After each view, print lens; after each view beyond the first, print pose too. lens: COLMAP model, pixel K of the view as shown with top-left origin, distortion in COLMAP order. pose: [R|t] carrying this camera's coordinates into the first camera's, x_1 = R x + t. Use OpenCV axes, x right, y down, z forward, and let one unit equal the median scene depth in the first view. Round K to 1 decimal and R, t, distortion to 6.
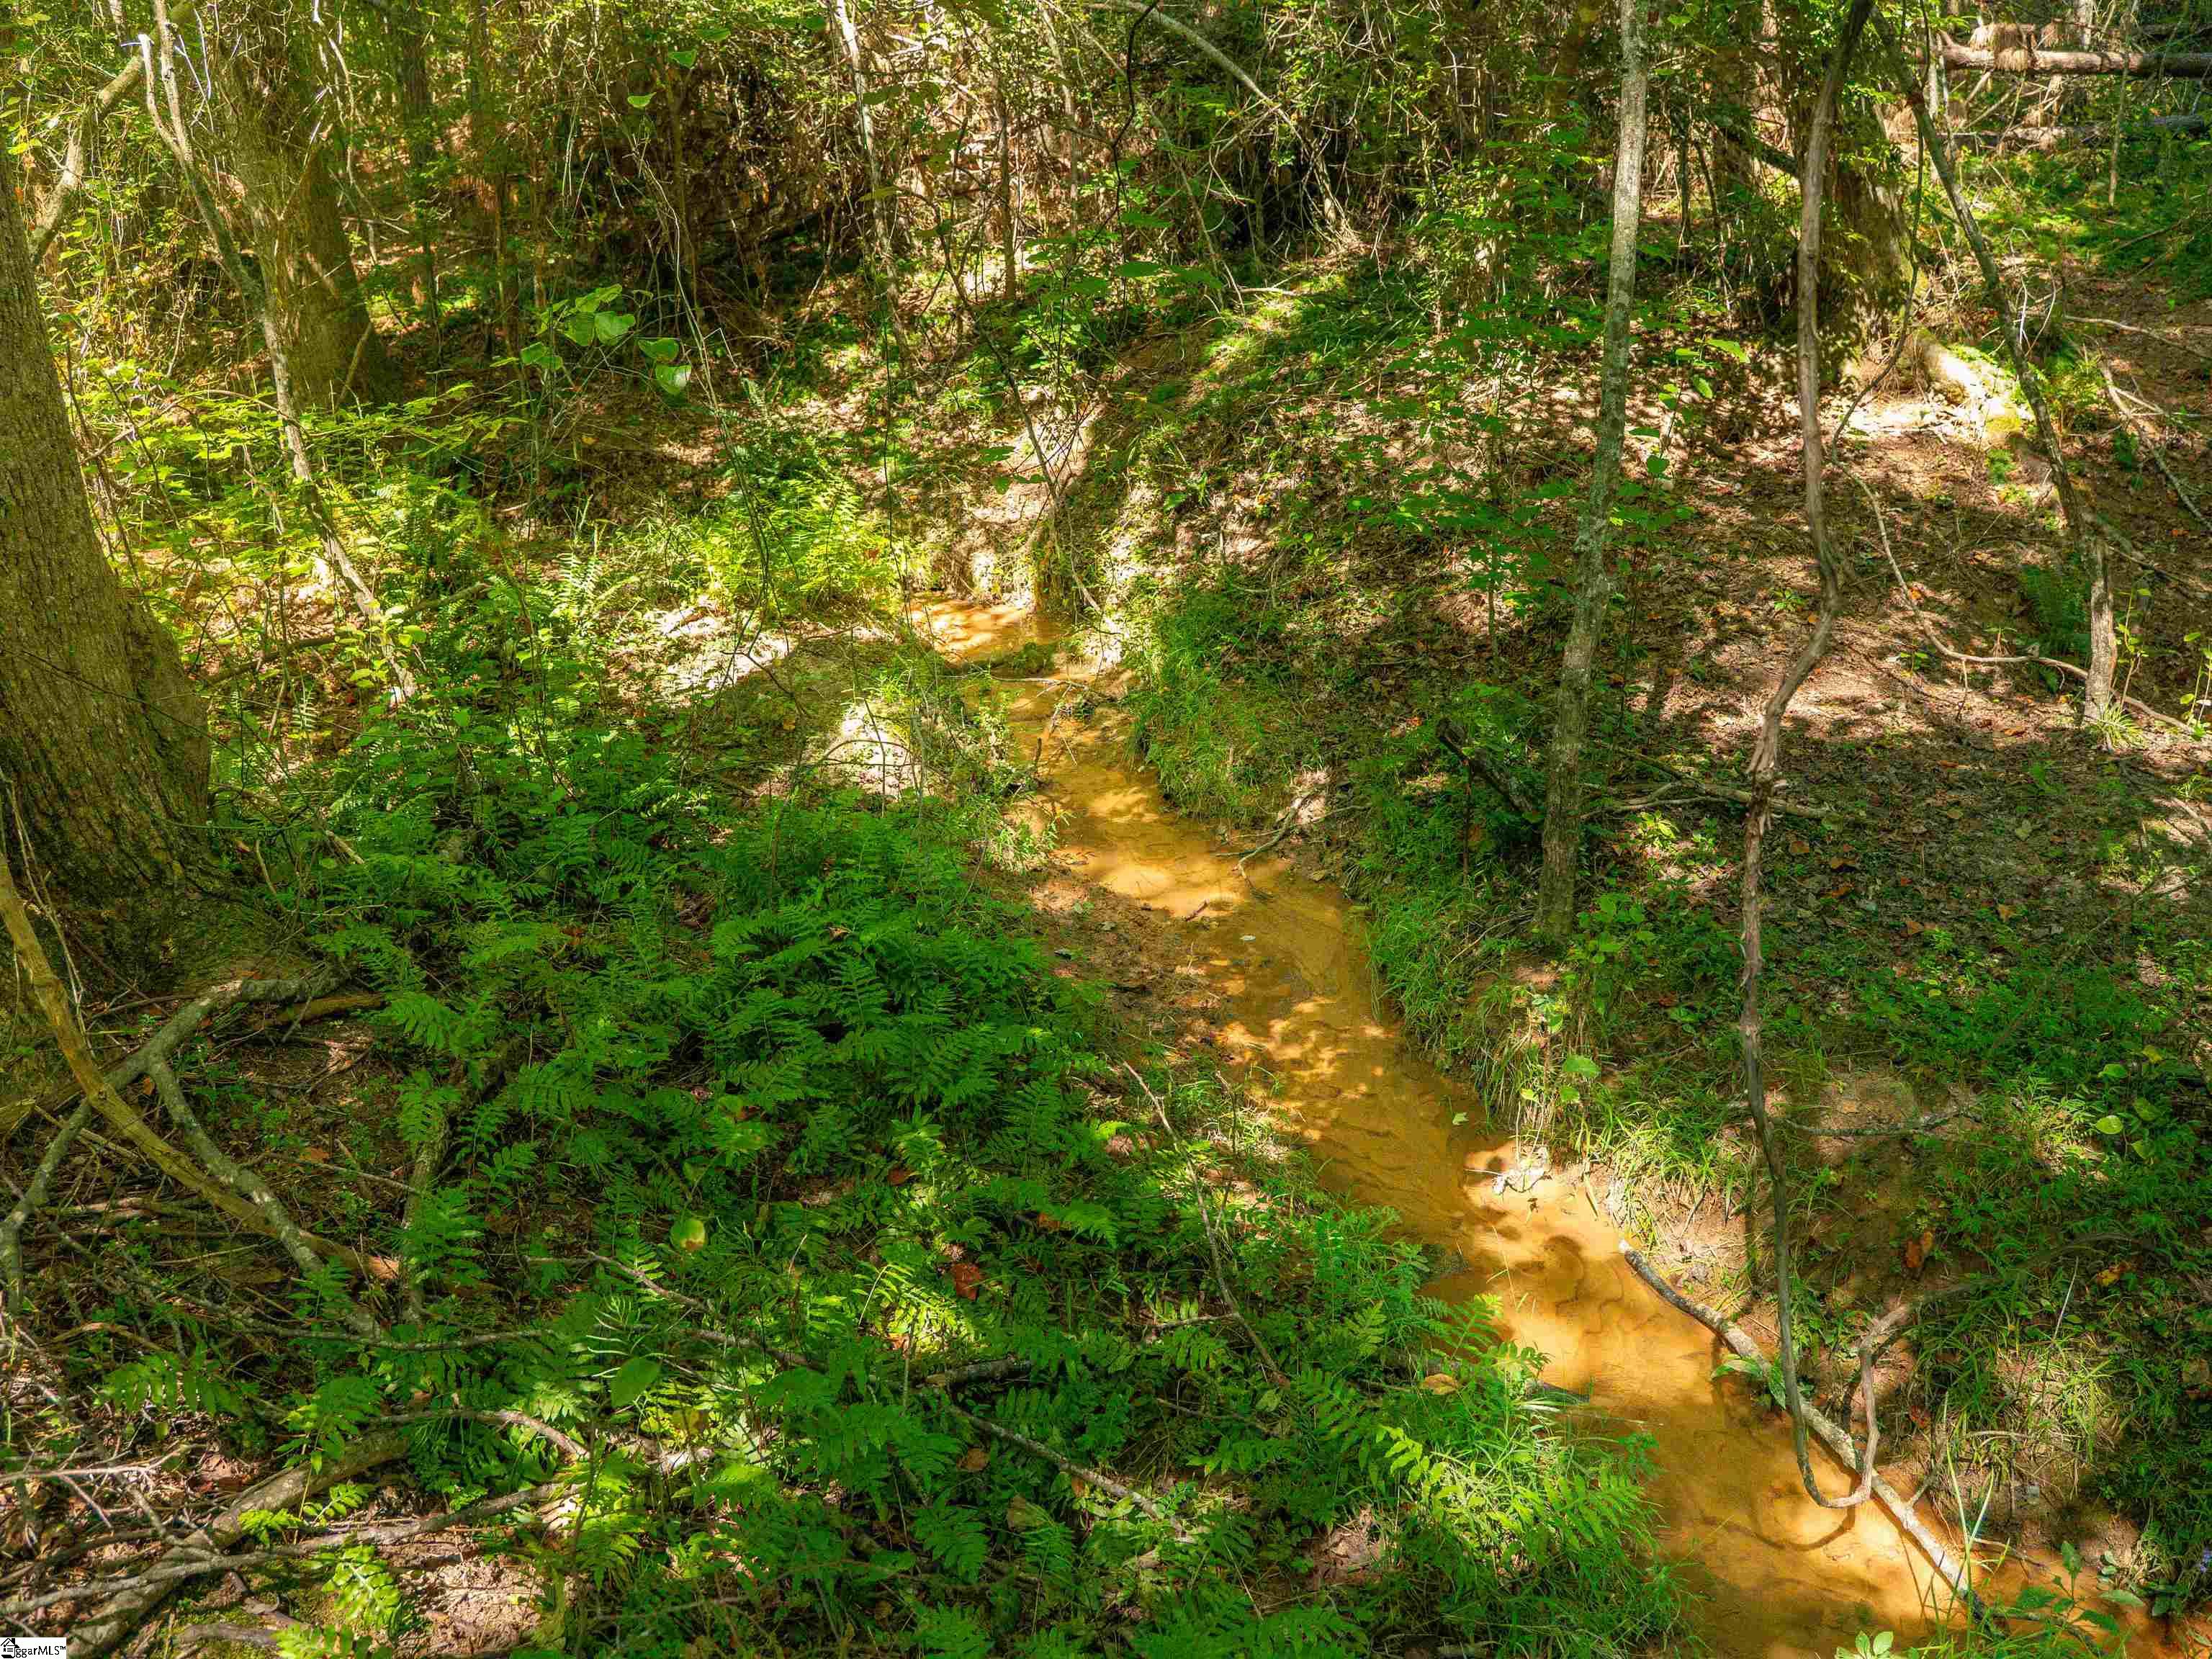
lens RADIAL K [[1718.7, 0, 1106.0], [0, 1718.7, 829.5], [0, 0, 1]] dist [-0.195543, 0.096098]
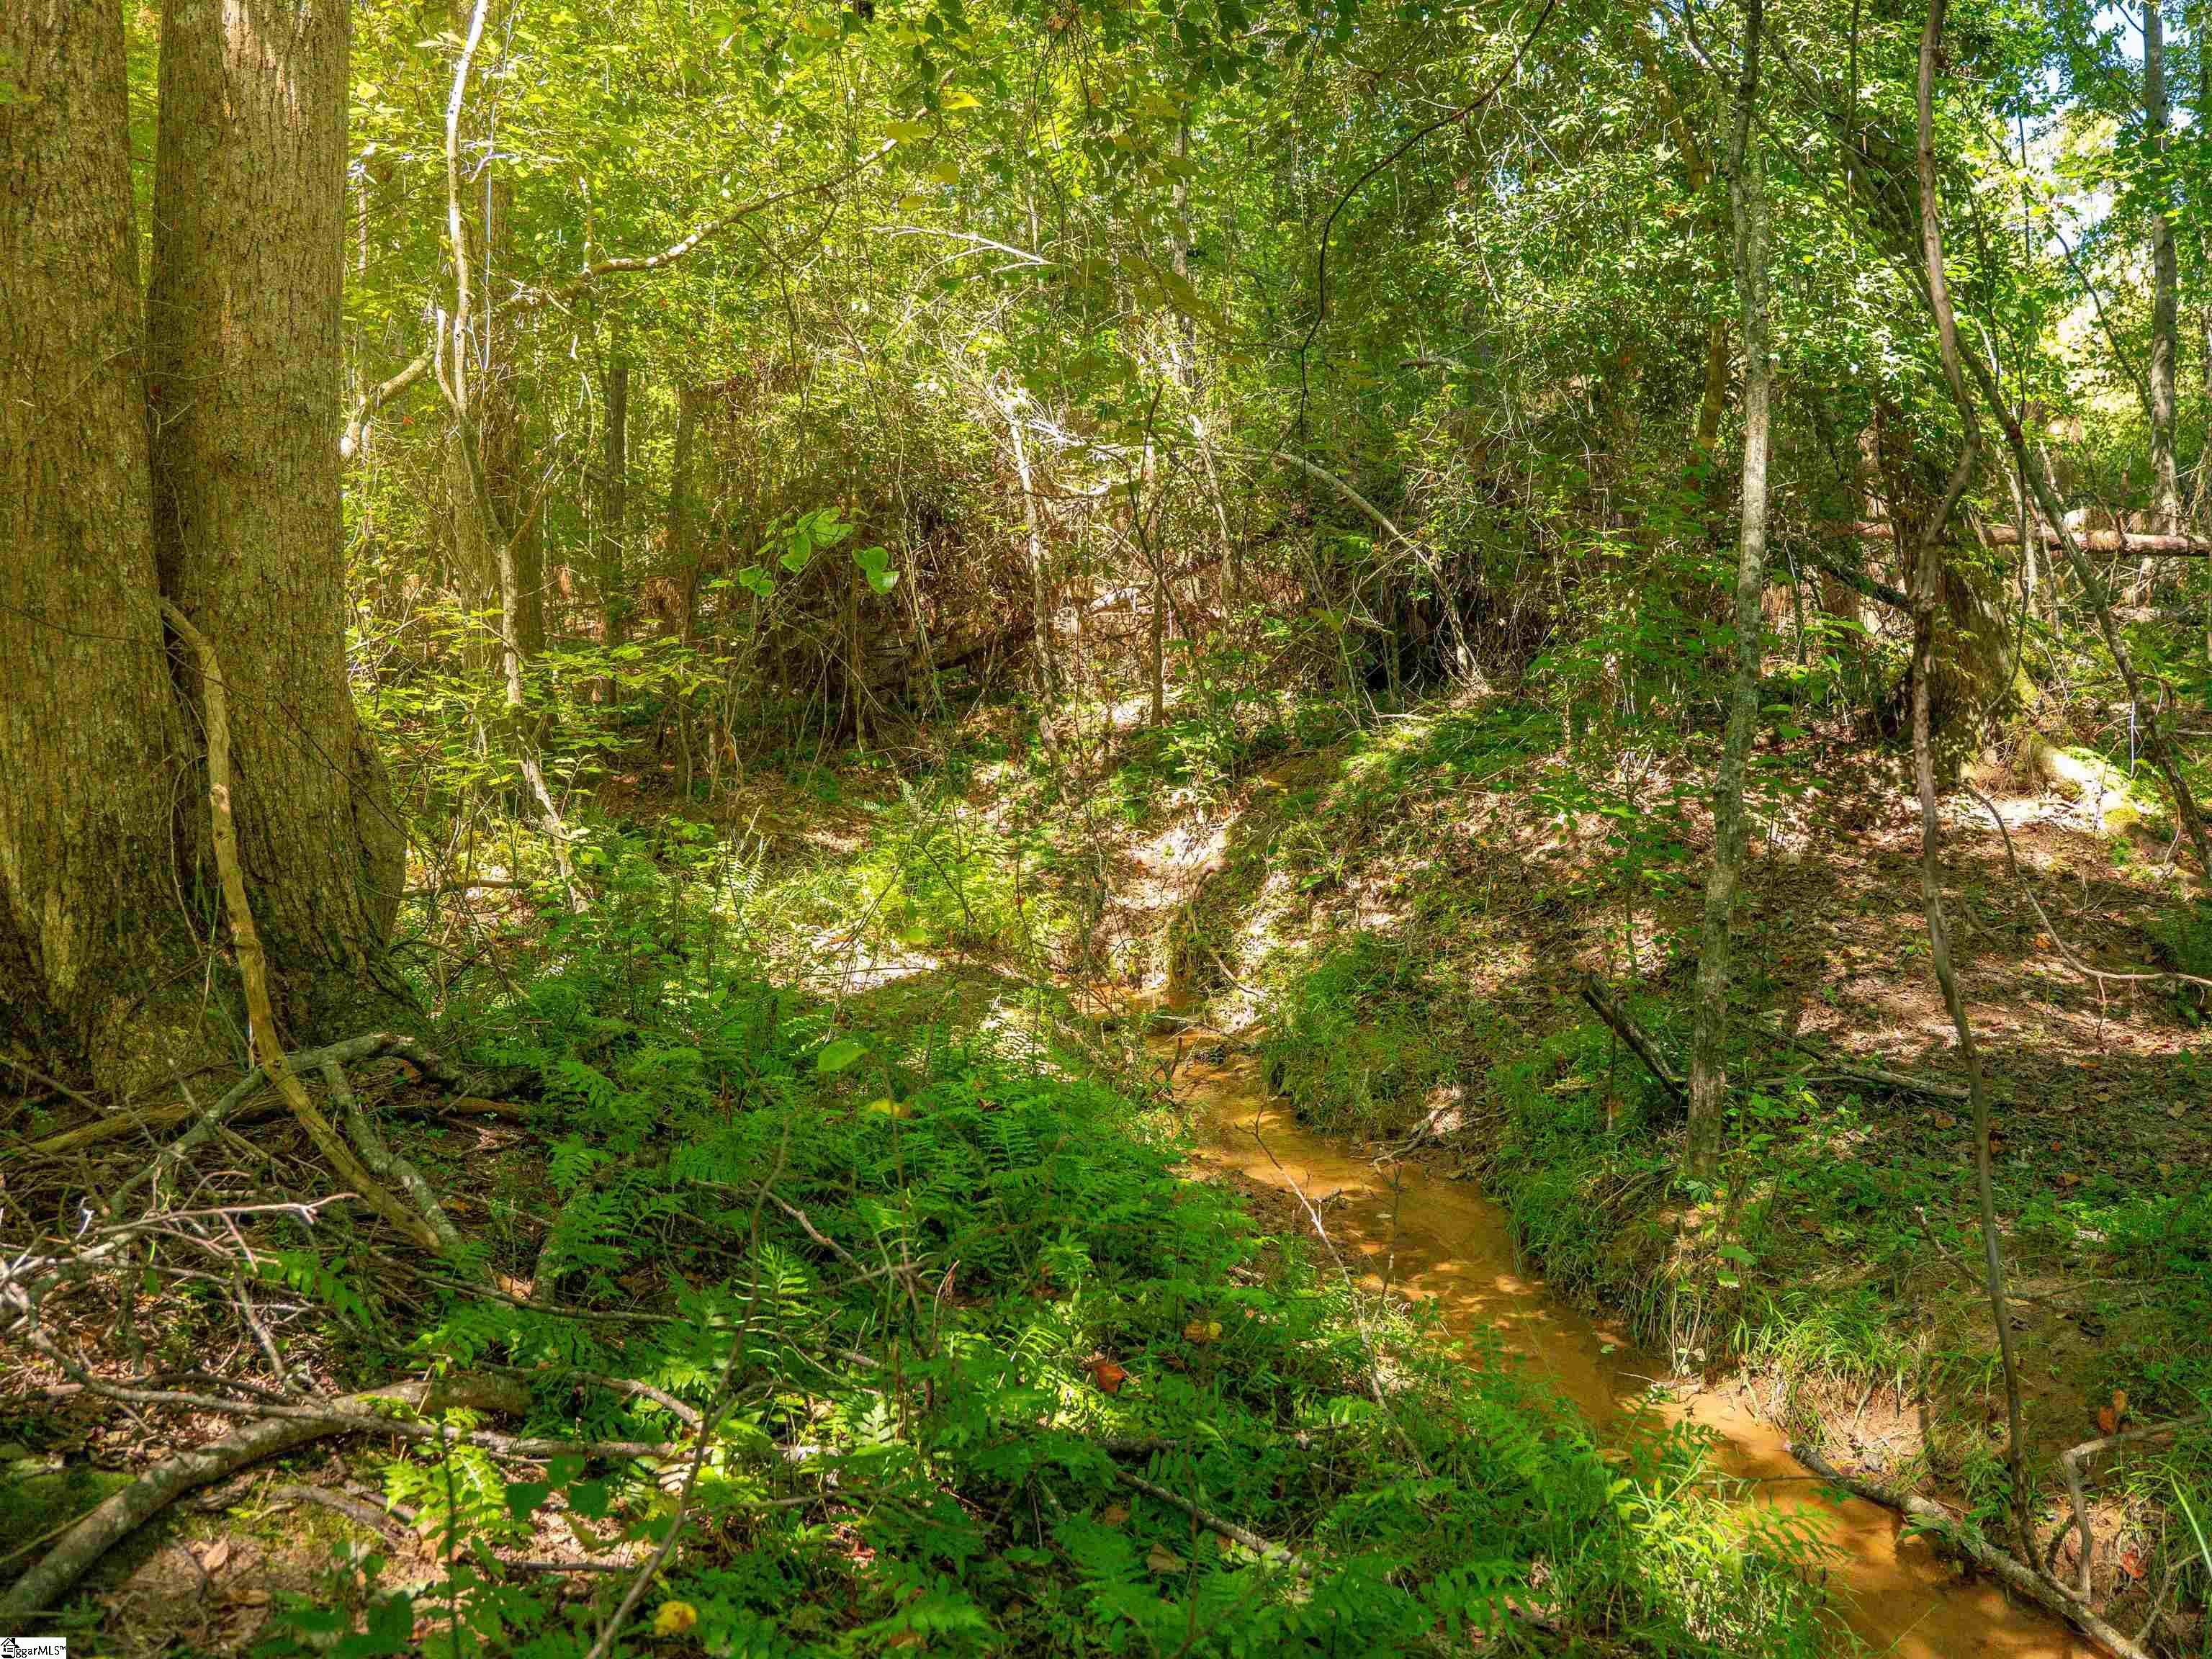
lens RADIAL K [[1718.7, 0, 1106.0], [0, 1718.7, 829.5], [0, 0, 1]] dist [-0.195543, 0.096098]
pose [[0.996239, 0.050179, -0.070644, -0.012513], [-0.069339, 0.950581, -0.302635, 0.103723], [0.051967, 0.306395, 0.950485, -0.001678]]
